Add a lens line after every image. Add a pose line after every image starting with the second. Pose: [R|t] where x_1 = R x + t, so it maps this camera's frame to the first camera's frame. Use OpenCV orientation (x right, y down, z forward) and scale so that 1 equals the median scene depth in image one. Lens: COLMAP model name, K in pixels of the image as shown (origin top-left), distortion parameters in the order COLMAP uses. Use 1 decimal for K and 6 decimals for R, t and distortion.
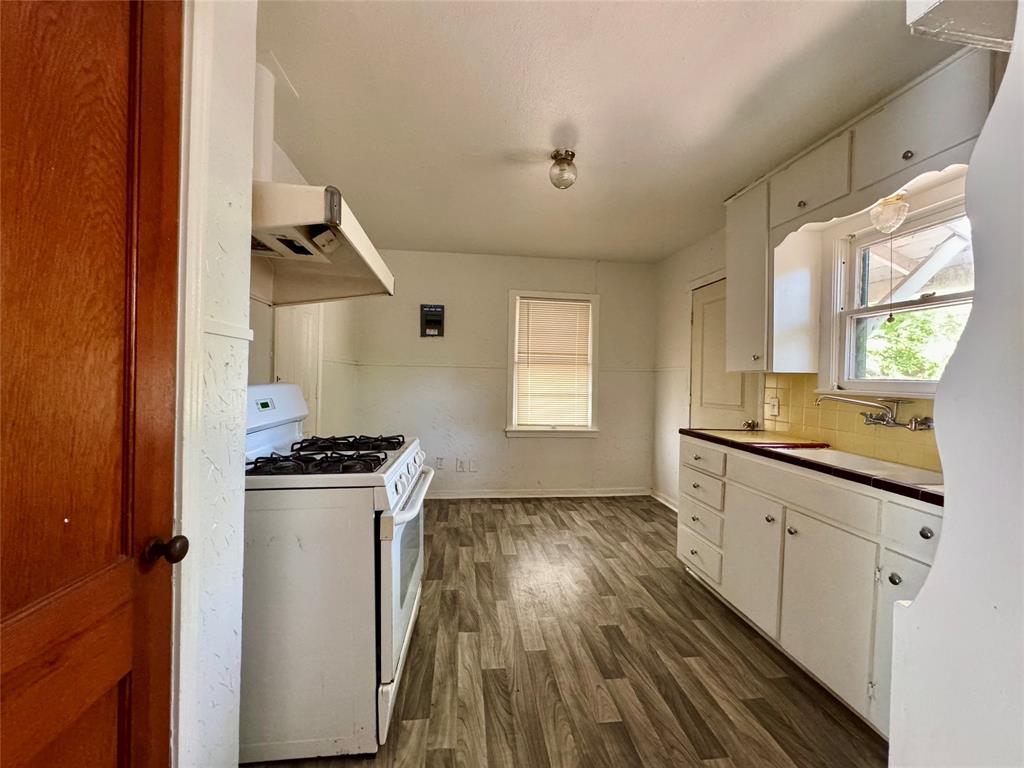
lens RADIAL K [[408.8, 0, 511.6], [0, 408.8, 381.6], [0, 0, 1]] dist [0.001016, -0.000248]
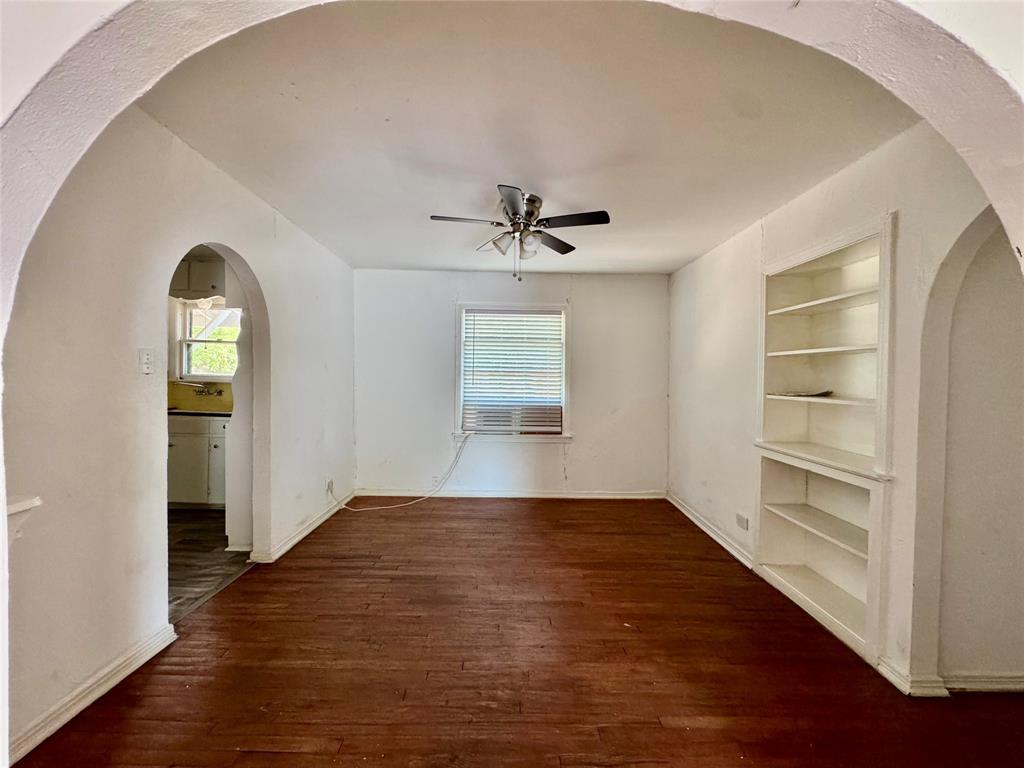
lens RADIAL K [[408.8, 0, 520.9], [0, 408.8, 386.5], [0, 0, 1]] dist [0.001016, -0.000248]
pose [[0.109002, -0.042556, 0.993130, -1.068018], [-0.007732, 0.999017, 0.043657, -0.048380], [-0.994011, -0.012438, 0.108566, -0.921317]]
